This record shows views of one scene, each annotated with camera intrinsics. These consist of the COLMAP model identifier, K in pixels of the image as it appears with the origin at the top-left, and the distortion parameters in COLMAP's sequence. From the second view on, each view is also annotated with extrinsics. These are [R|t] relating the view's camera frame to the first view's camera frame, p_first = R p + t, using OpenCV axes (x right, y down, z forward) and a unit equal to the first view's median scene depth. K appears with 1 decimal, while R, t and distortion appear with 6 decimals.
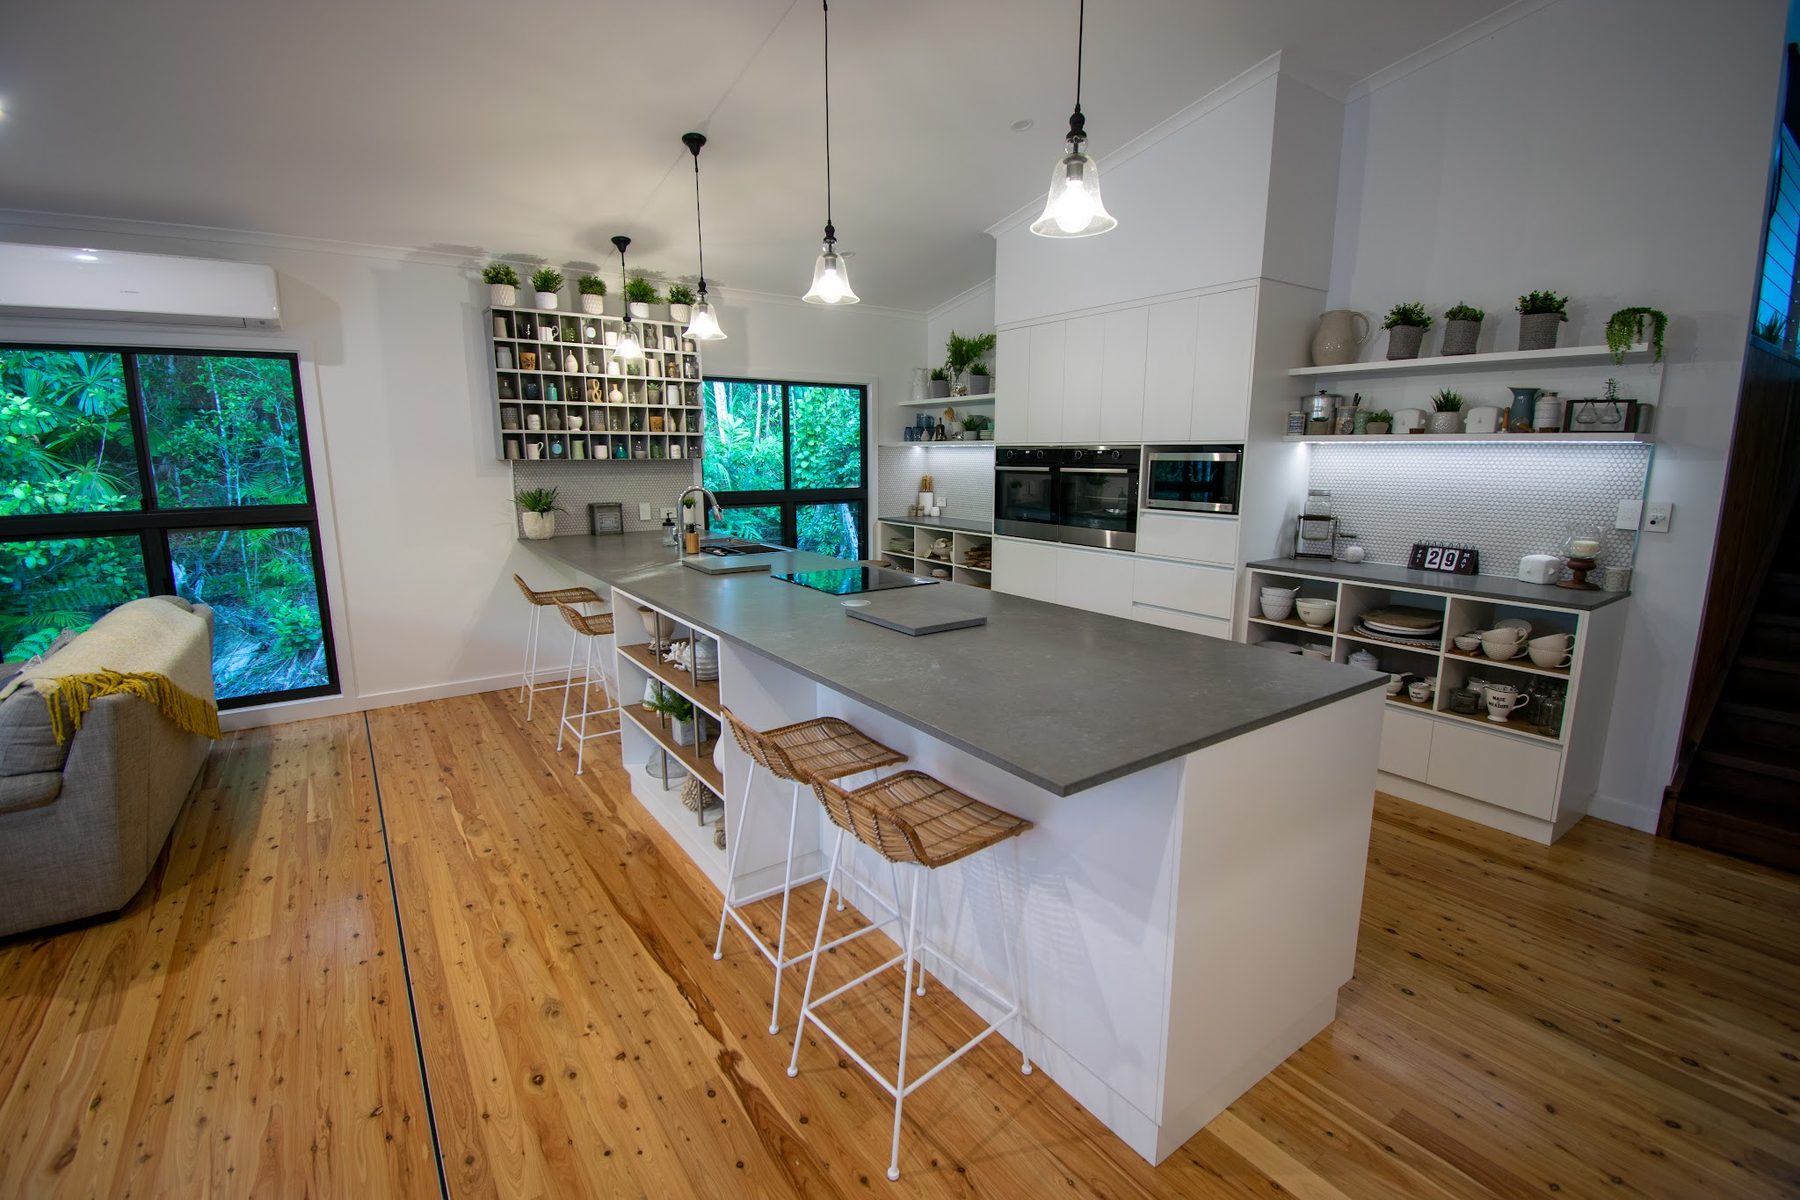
lens RADIAL K [[798.7, 0, 909.5], [0, 798.7, 599.4], [0, 0, 1]] dist [0.022112, -0.025367]
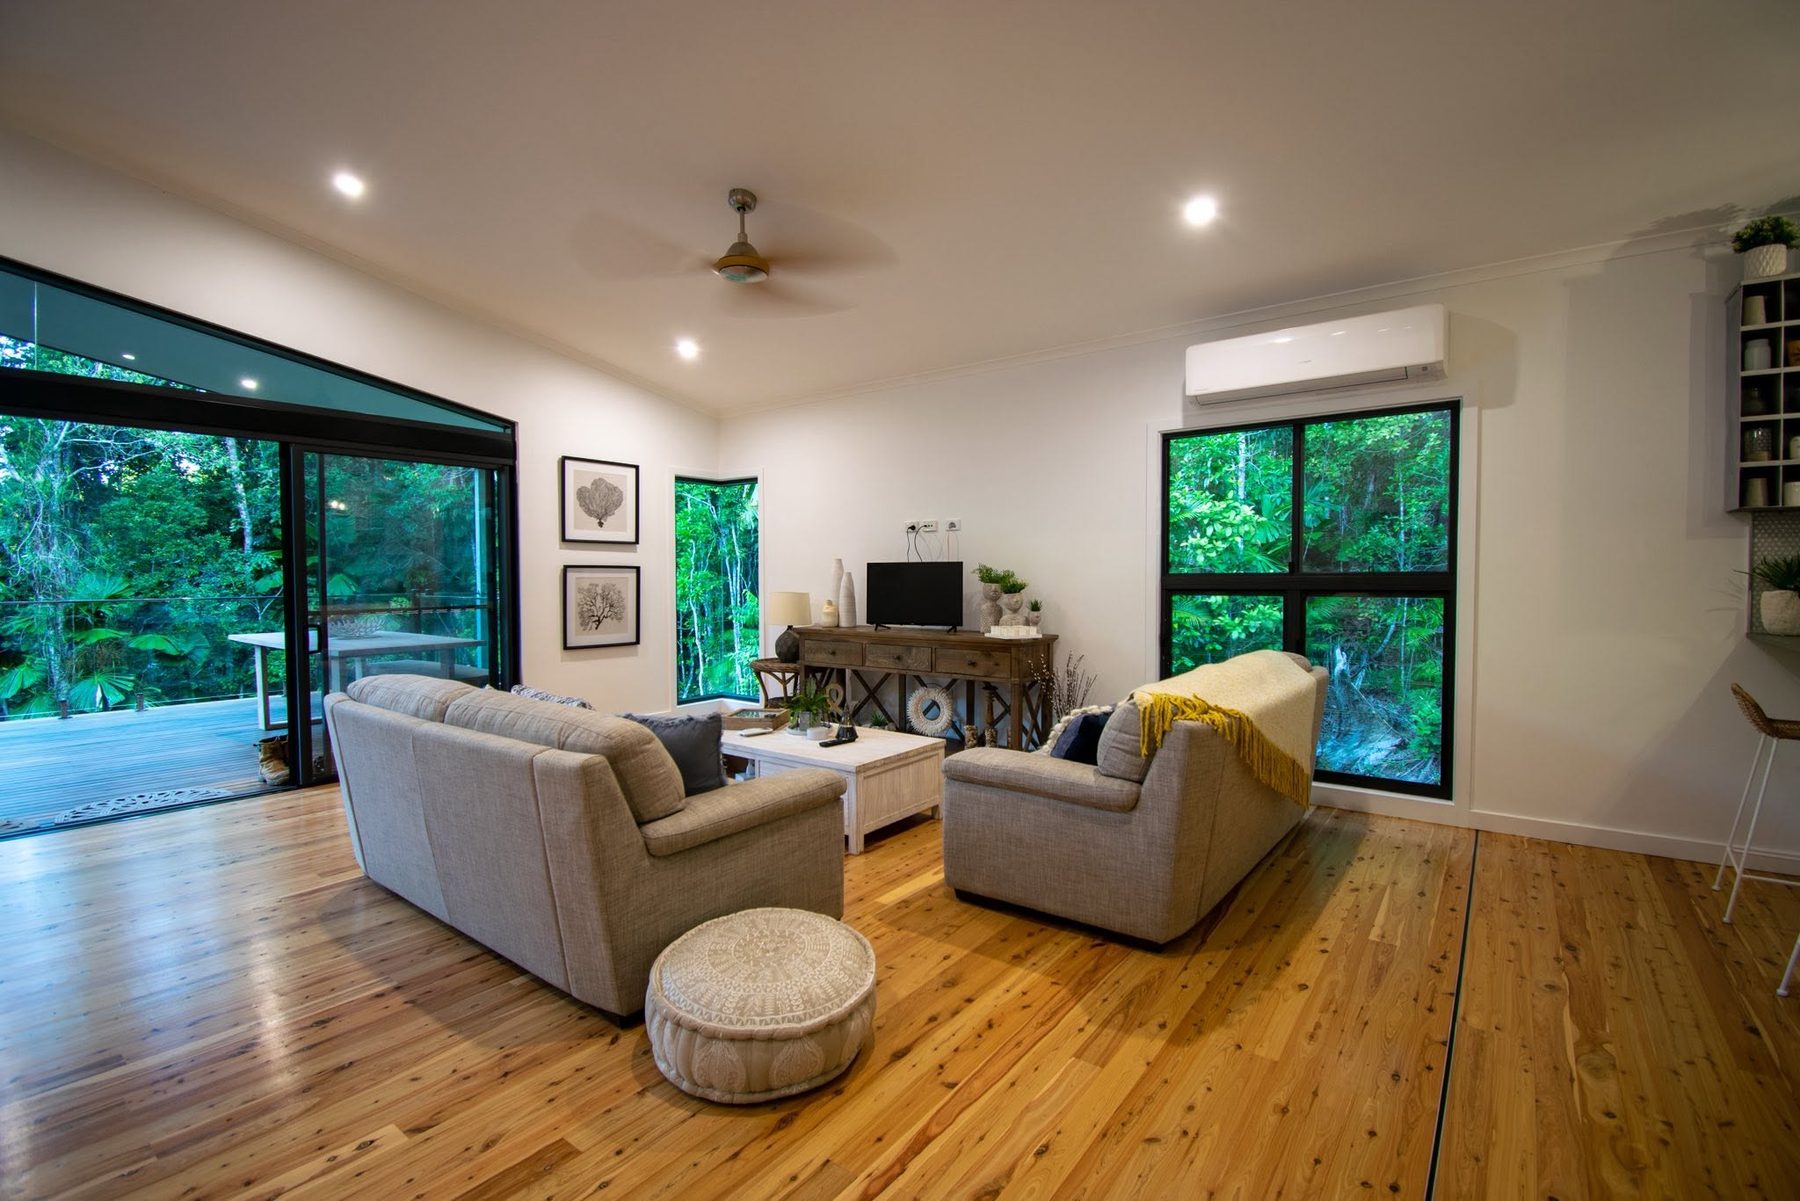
lens RADIAL K [[798.7, 0, 909.5], [0, 798.7, 599.9], [0, 0, 1]] dist [0.022112, -0.025367]
pose [[0.302592, 0.027061, -0.952736, -0.112634], [-0.172122, 0.984714, -0.026698, 0.037955], [0.937450, 0.172066, 0.302624, 0.225167]]
